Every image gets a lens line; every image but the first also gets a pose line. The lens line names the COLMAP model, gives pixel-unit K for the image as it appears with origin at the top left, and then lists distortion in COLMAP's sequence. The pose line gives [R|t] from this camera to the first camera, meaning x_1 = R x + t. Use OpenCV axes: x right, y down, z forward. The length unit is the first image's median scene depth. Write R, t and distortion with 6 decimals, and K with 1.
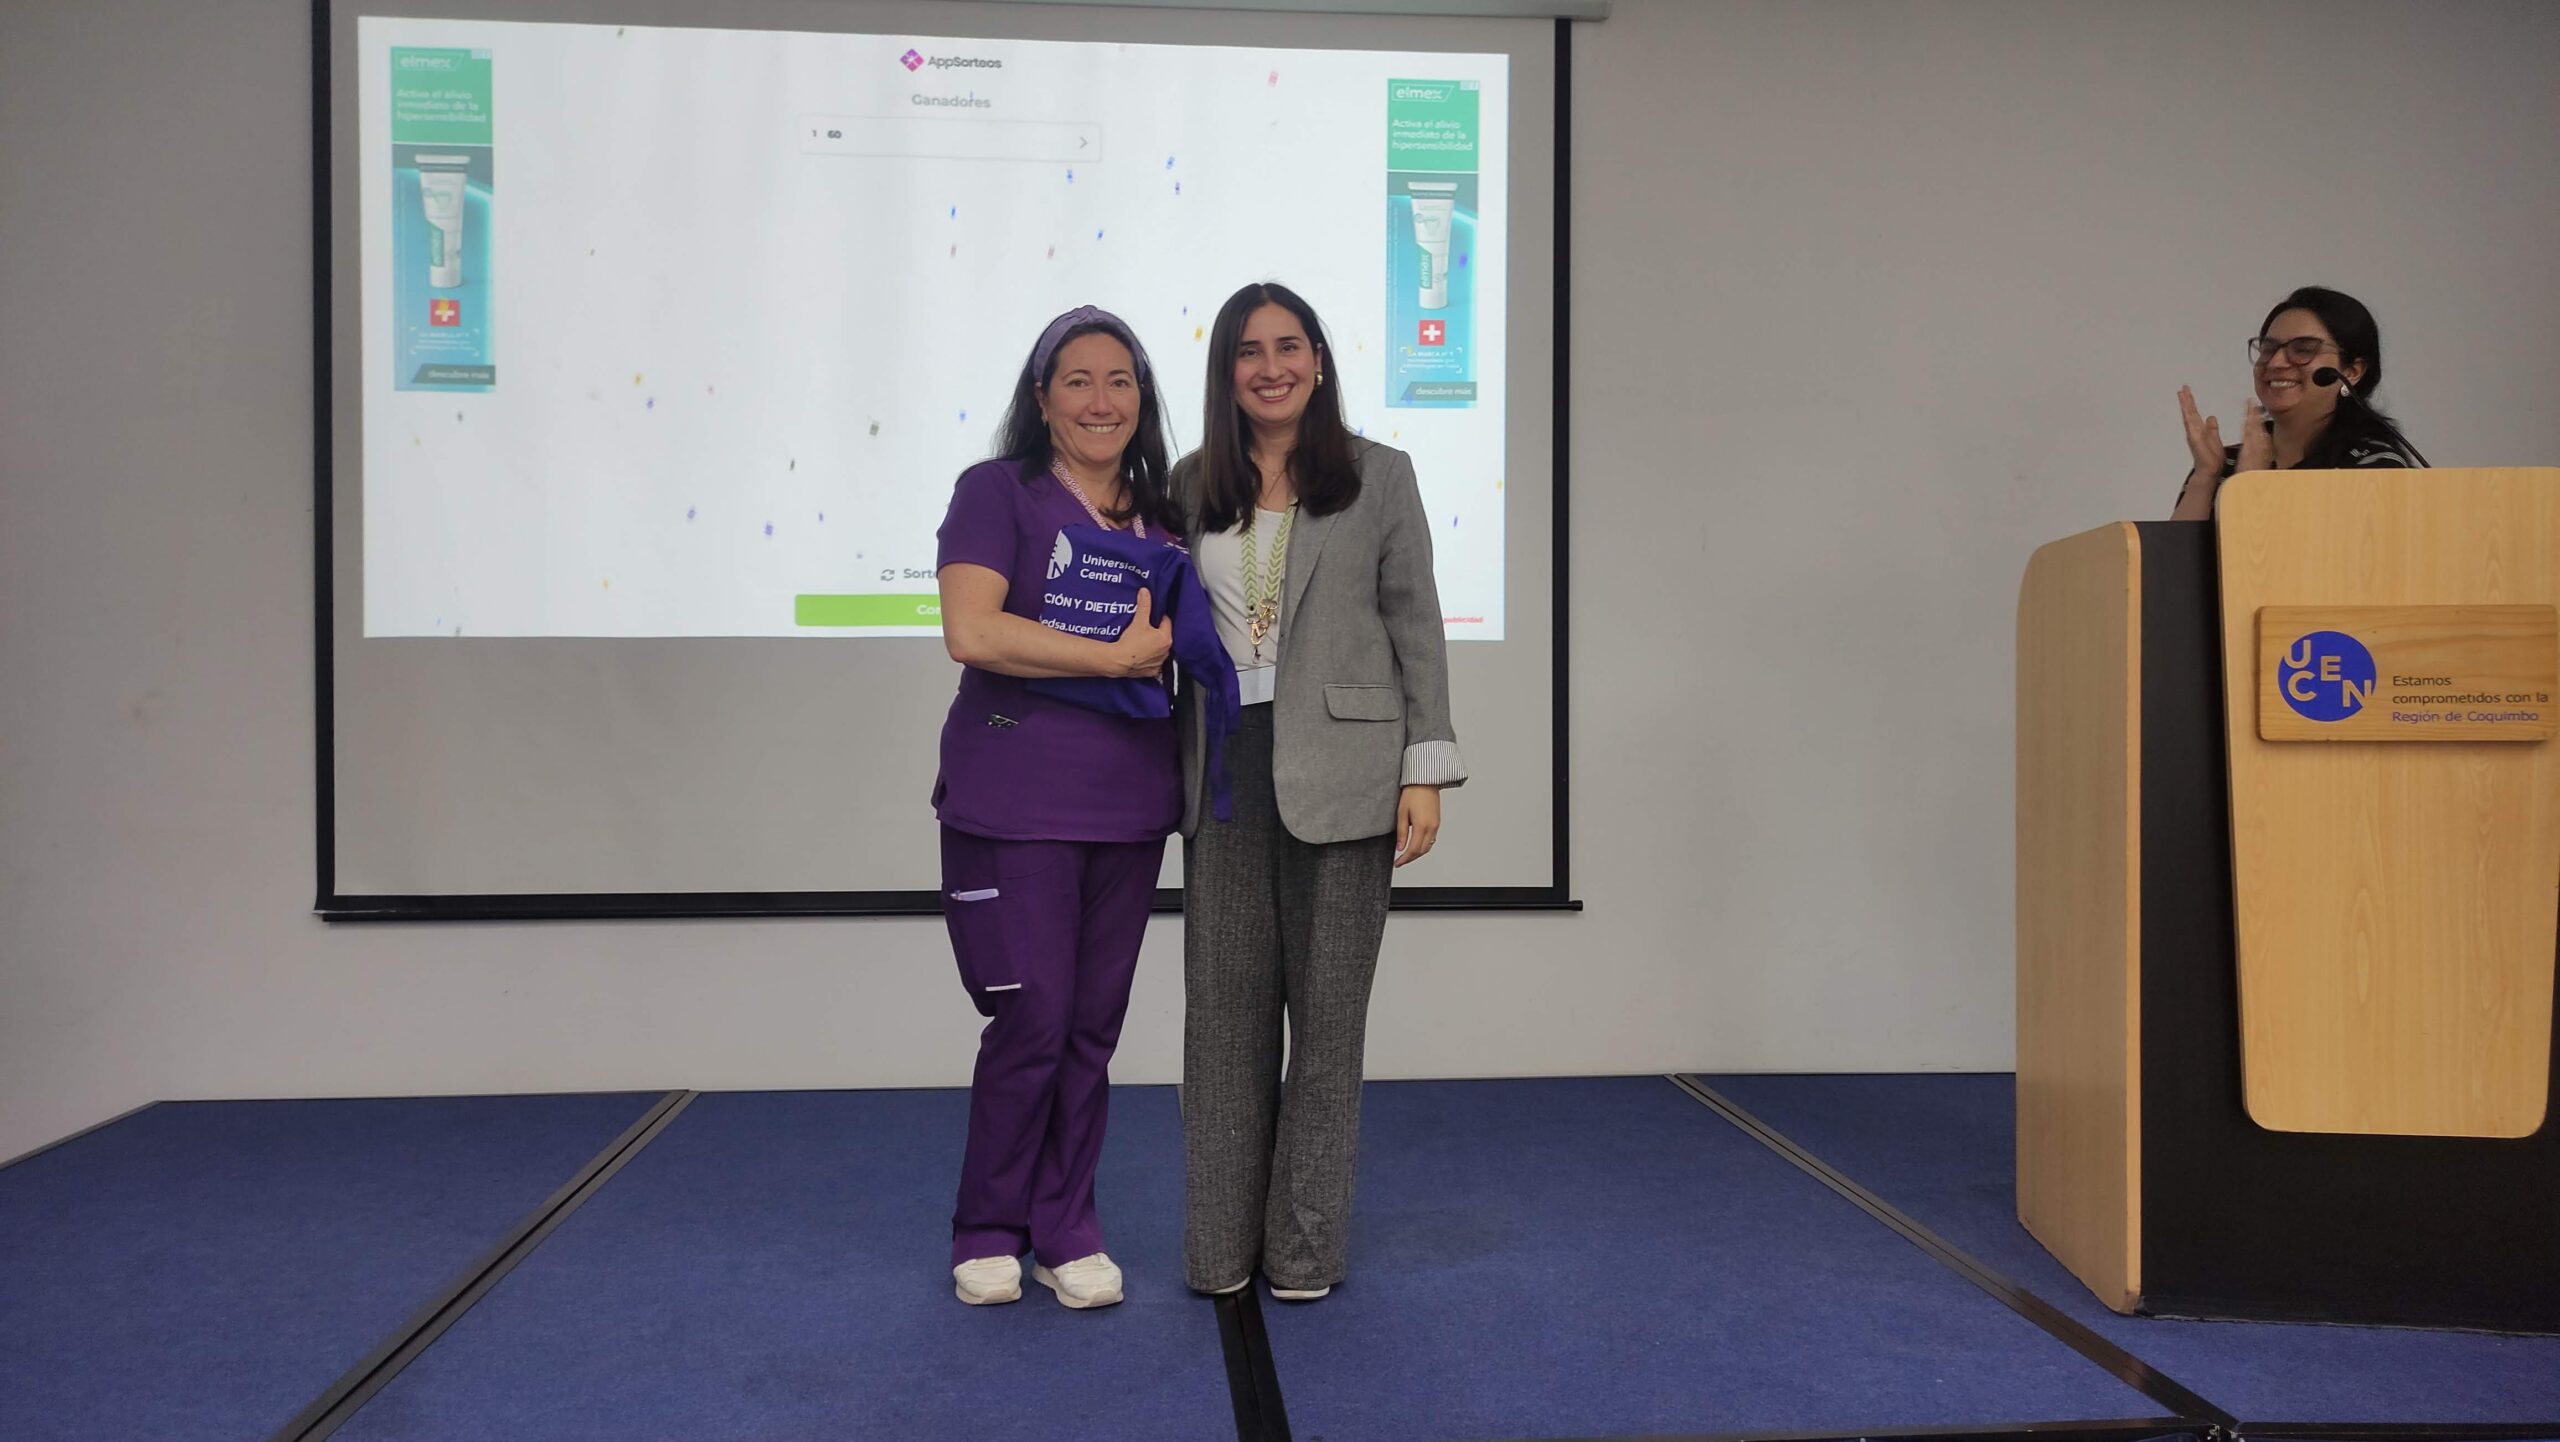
lens RADIAL K [[1879.0, 0, 1280.0], [0, 1879.0, 721.0], [0, 0, 1]] dist [0.007812, 0.004462]
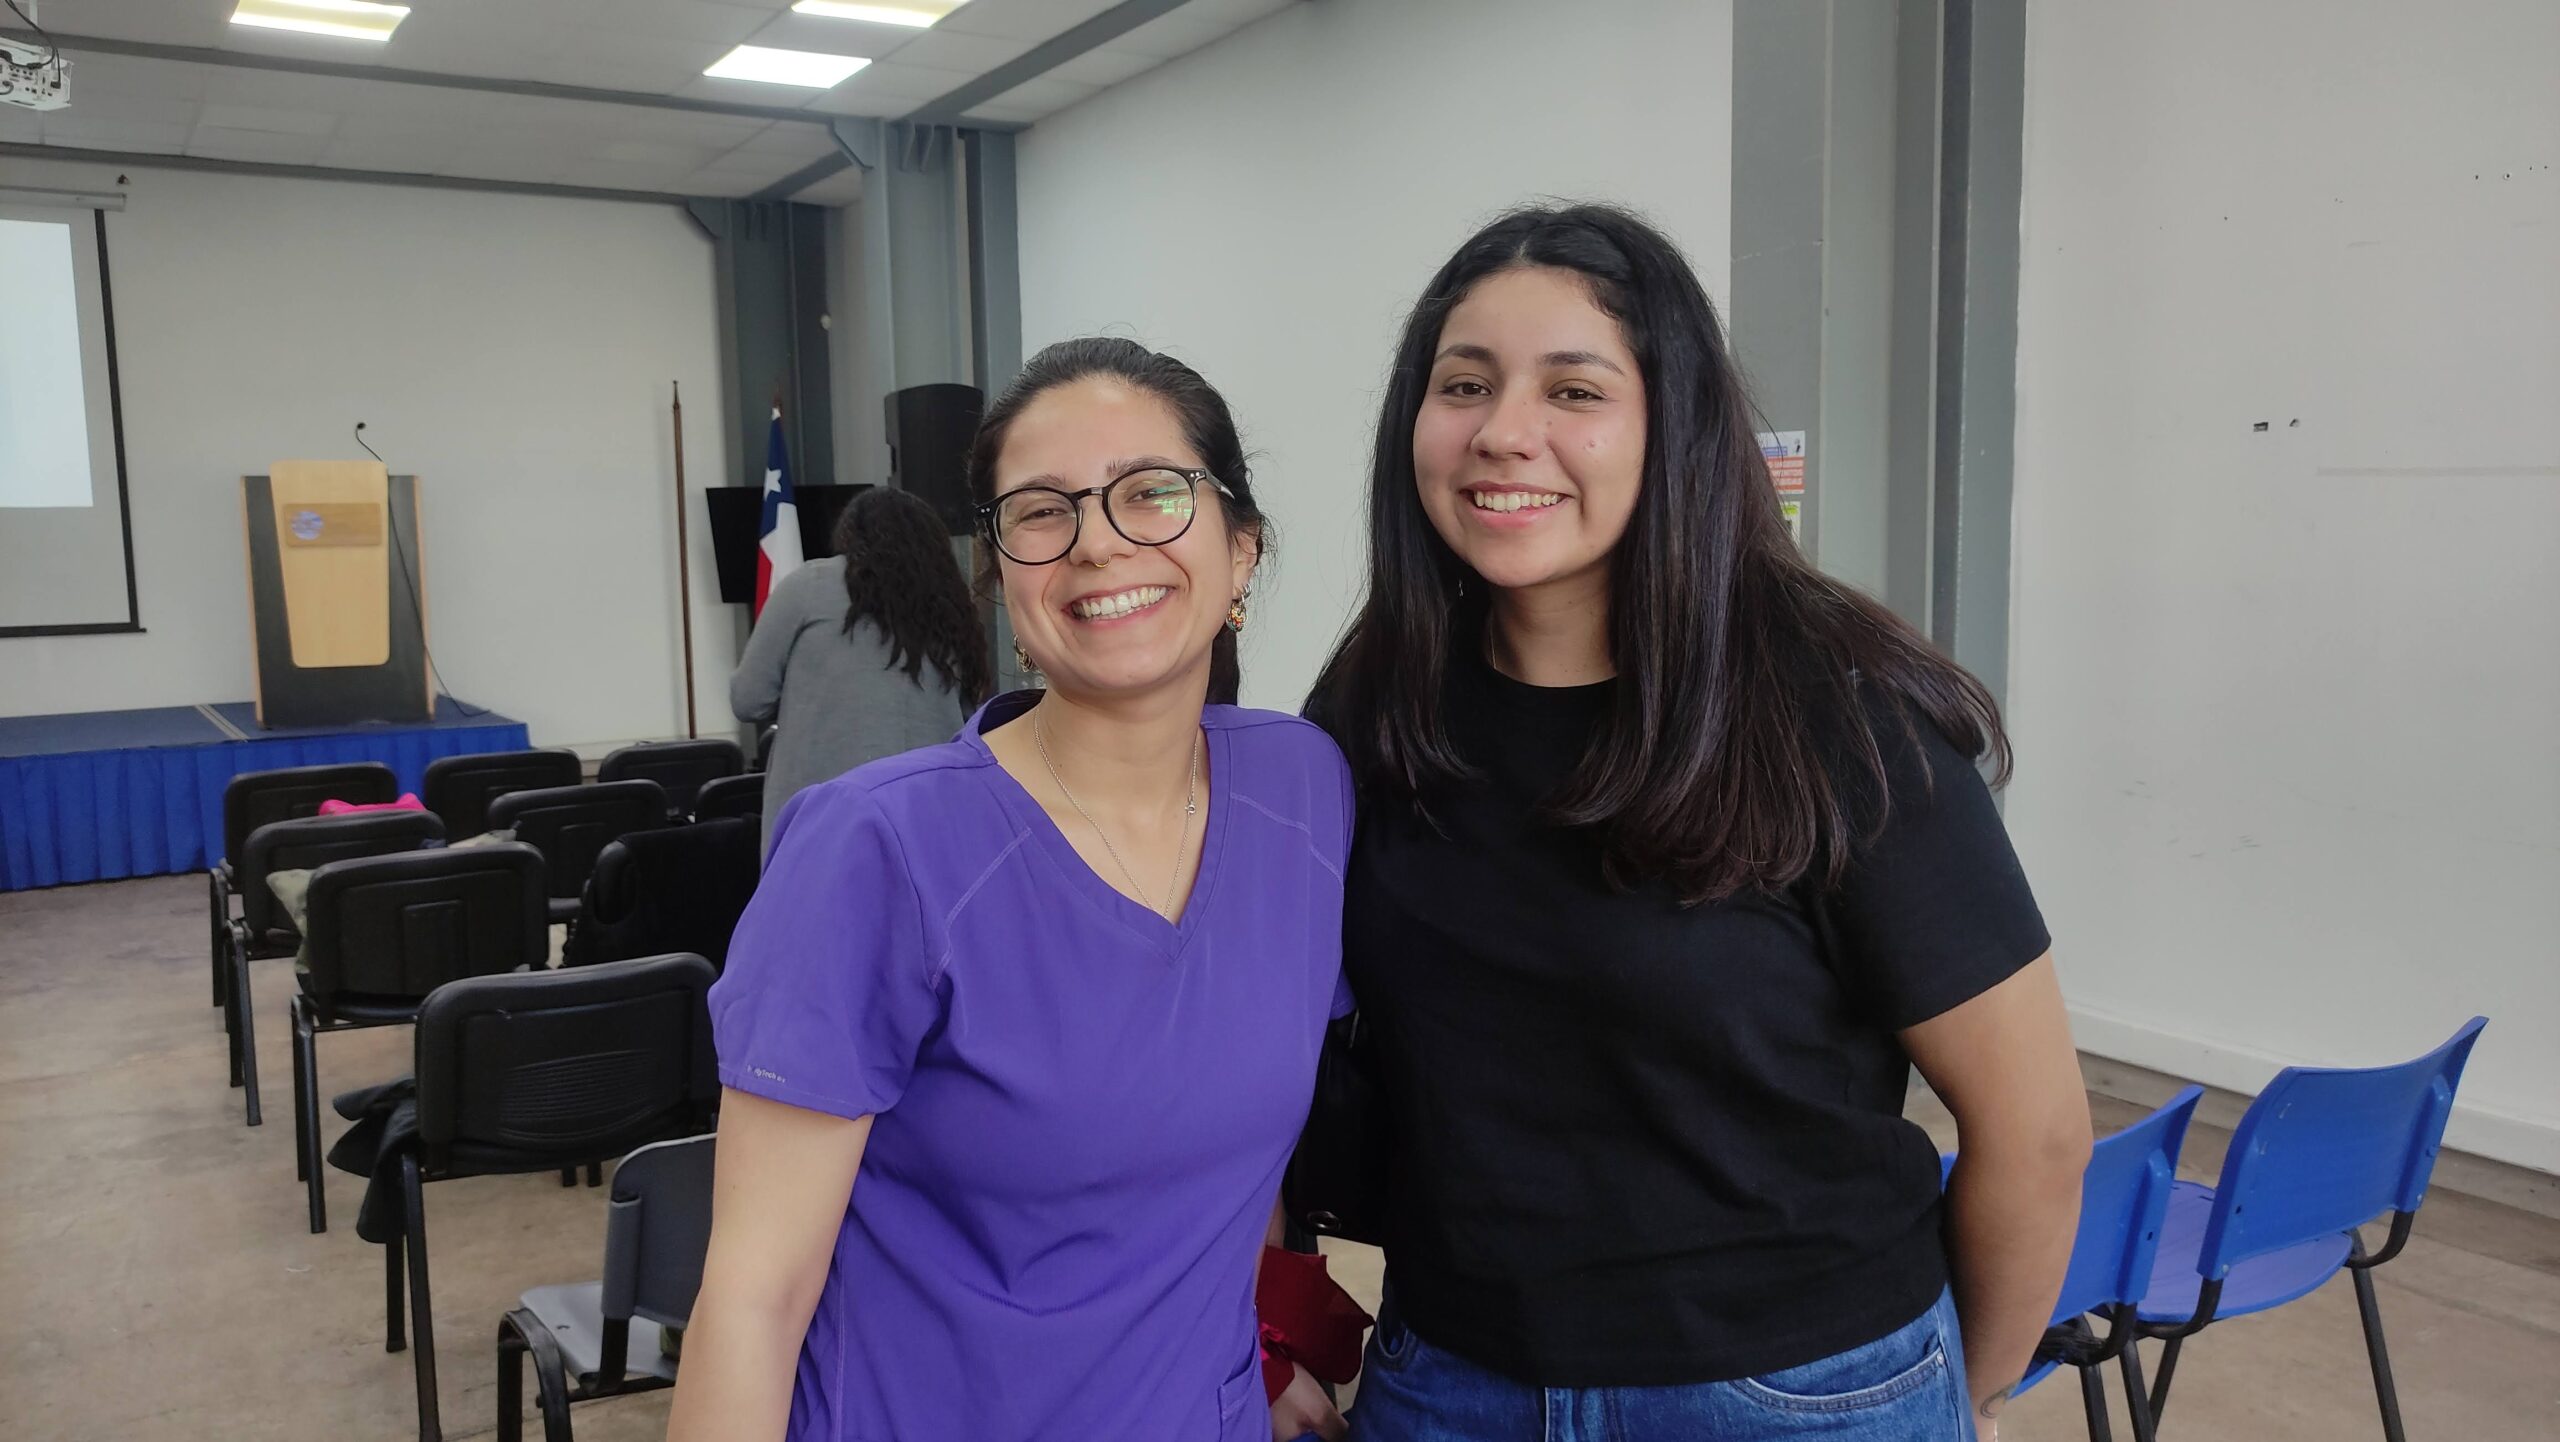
lens RADIAL K [[1892.5, 0, 1241.0], [0, 1892.5, 716.4], [0, 0, 1]] dist [0.044980, -0.001538]
pose [[0.897730, -0.065229, 0.435691, 0.540930], [0.025761, 0.995058, 0.095893, 0.027007], [-0.439793, -0.074862, 0.894974, -2.636028]]
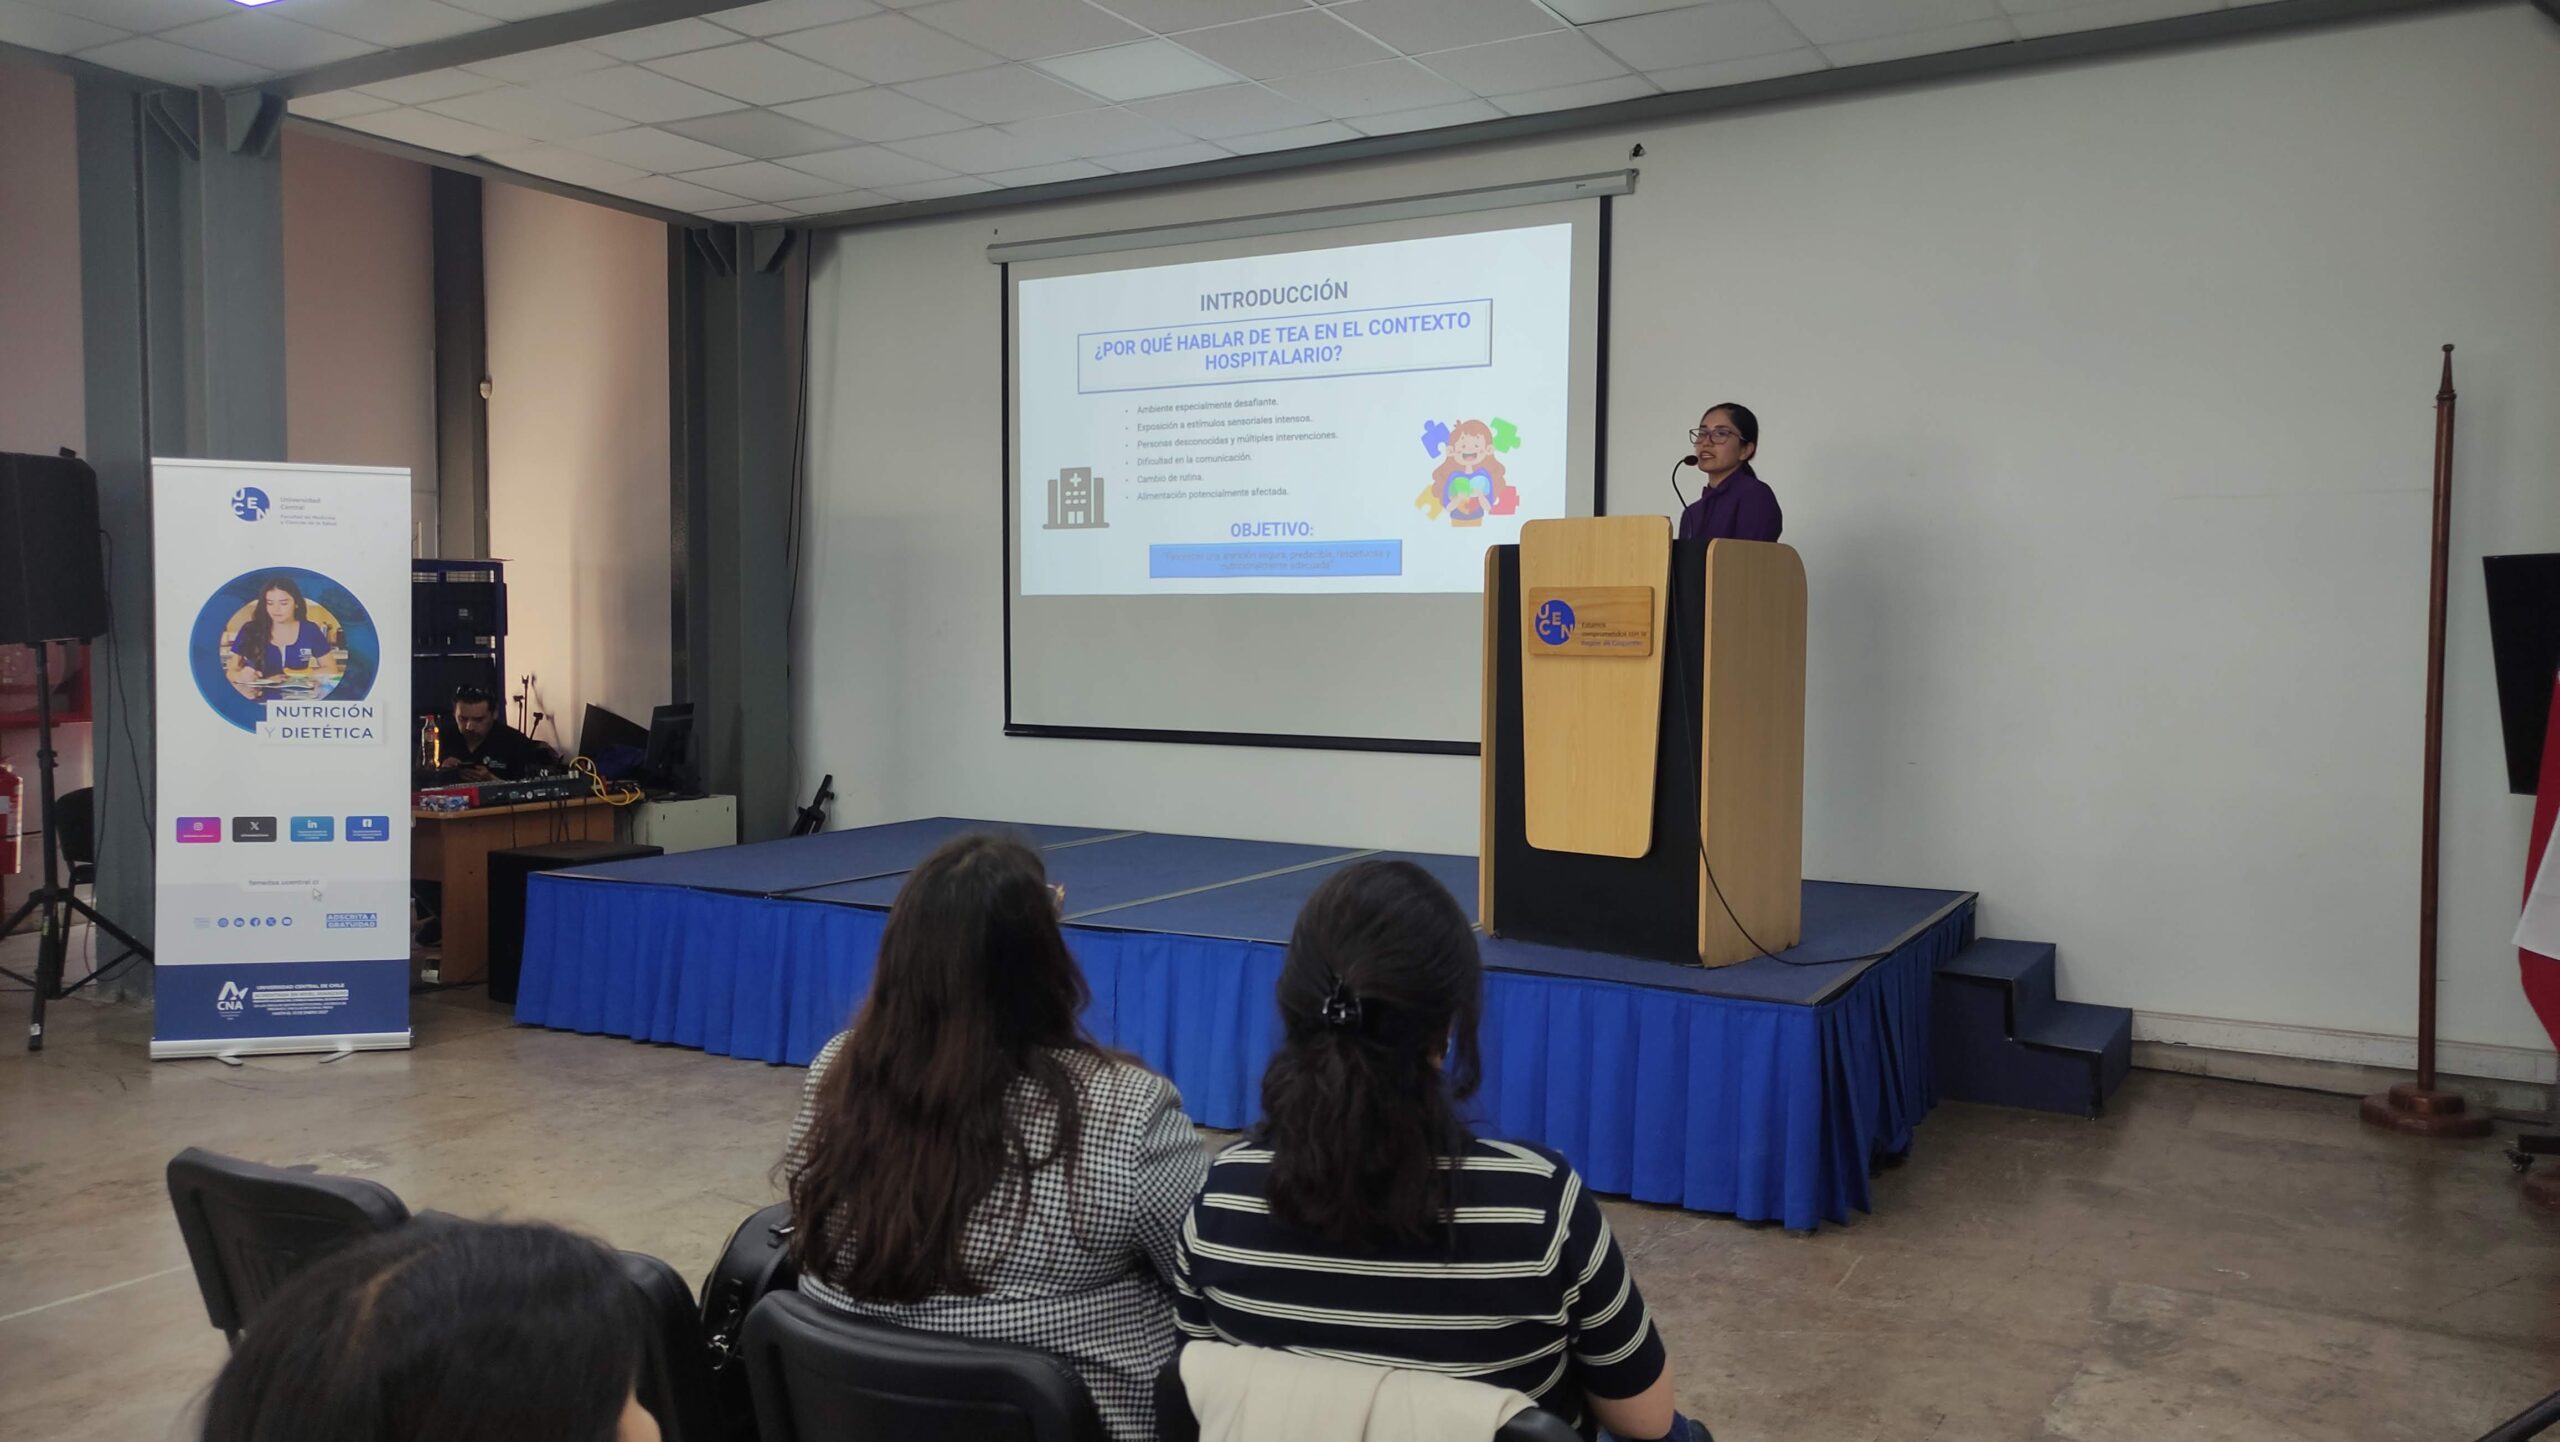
lens RADIAL K [[1892.5, 0, 1241.0], [0, 1892.5, 716.4], [0, 0, 1]] dist [0.044980, -0.001538]
pose [[0.810214, 0.033098, -0.585198, 1.453943], [-0.010480, 0.999063, 0.041995, -0.005162], [0.586040, -0.027892, 0.809802, -0.816967]]
